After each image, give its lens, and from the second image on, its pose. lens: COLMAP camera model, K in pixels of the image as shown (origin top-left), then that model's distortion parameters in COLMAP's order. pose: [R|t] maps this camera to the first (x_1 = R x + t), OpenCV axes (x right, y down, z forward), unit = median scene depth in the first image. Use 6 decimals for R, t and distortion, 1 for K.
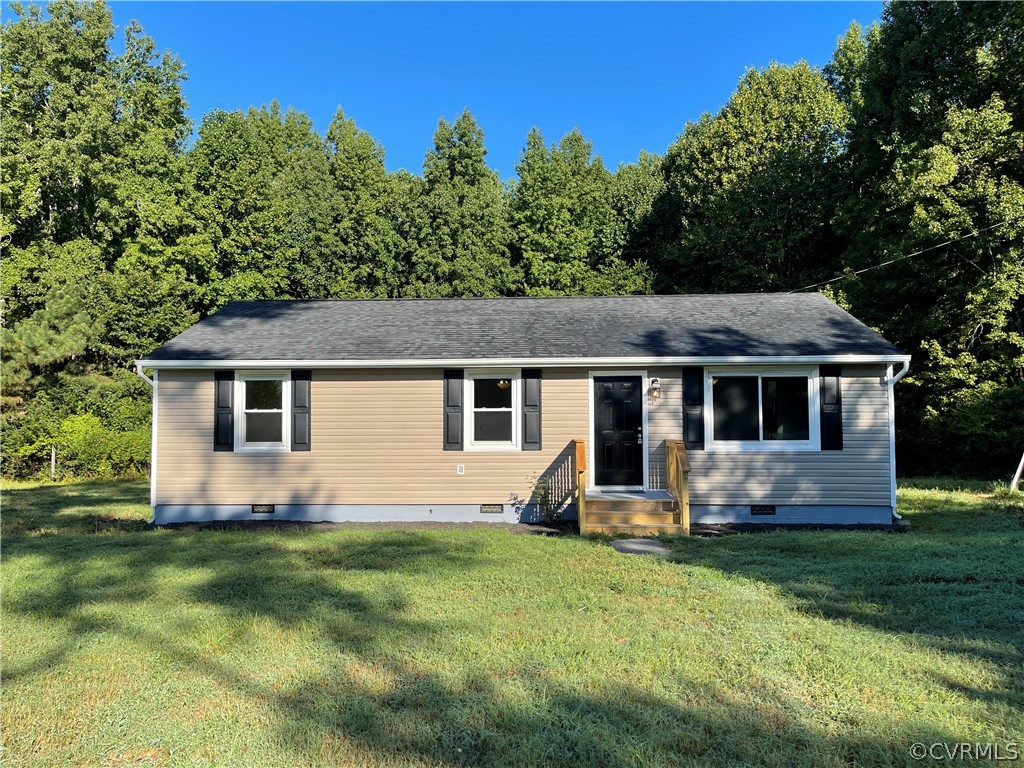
lens RADIAL K [[751.9, 0, 503.2], [0, 751.9, 388.1], [0, 0, 1]] dist [0.050003, -0.051932]
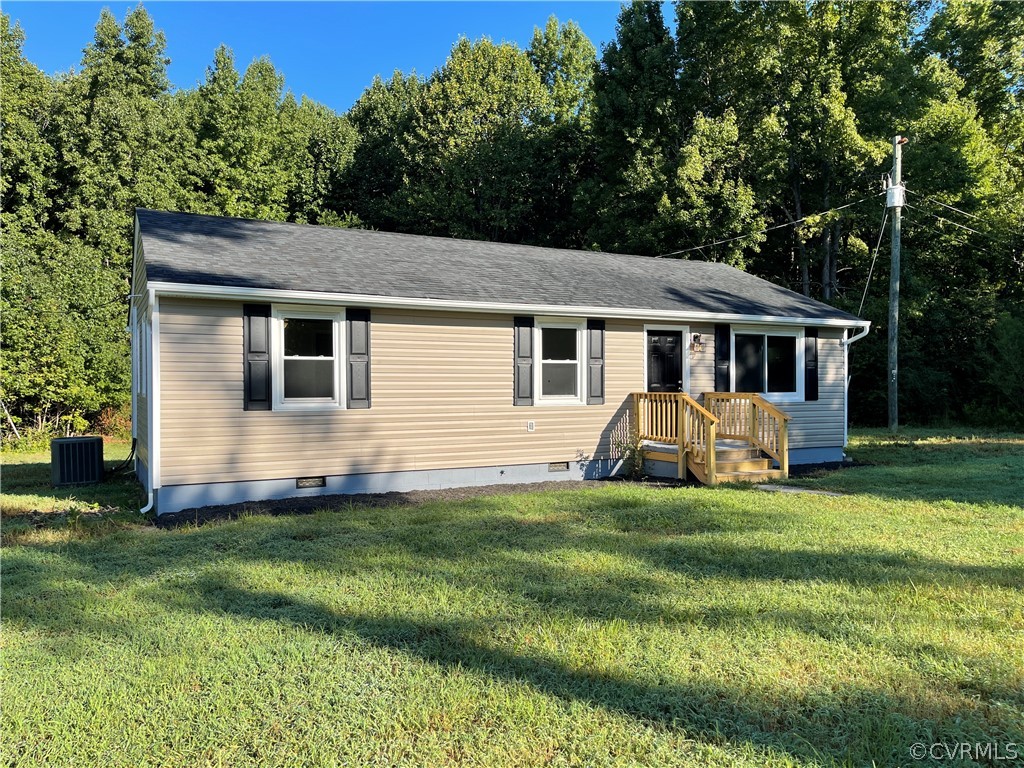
lens RADIAL K [[751.9, 0, 511.7], [0, 751.9, 386.5], [0, 0, 1]] dist [0.050003, -0.051932]
pose [[0.864916, -0.000123, 0.501916, -0.529158], [-0.025327, 0.998715, 0.043888, 0.020035], [-0.501277, -0.050672, 0.863802, 0.221229]]
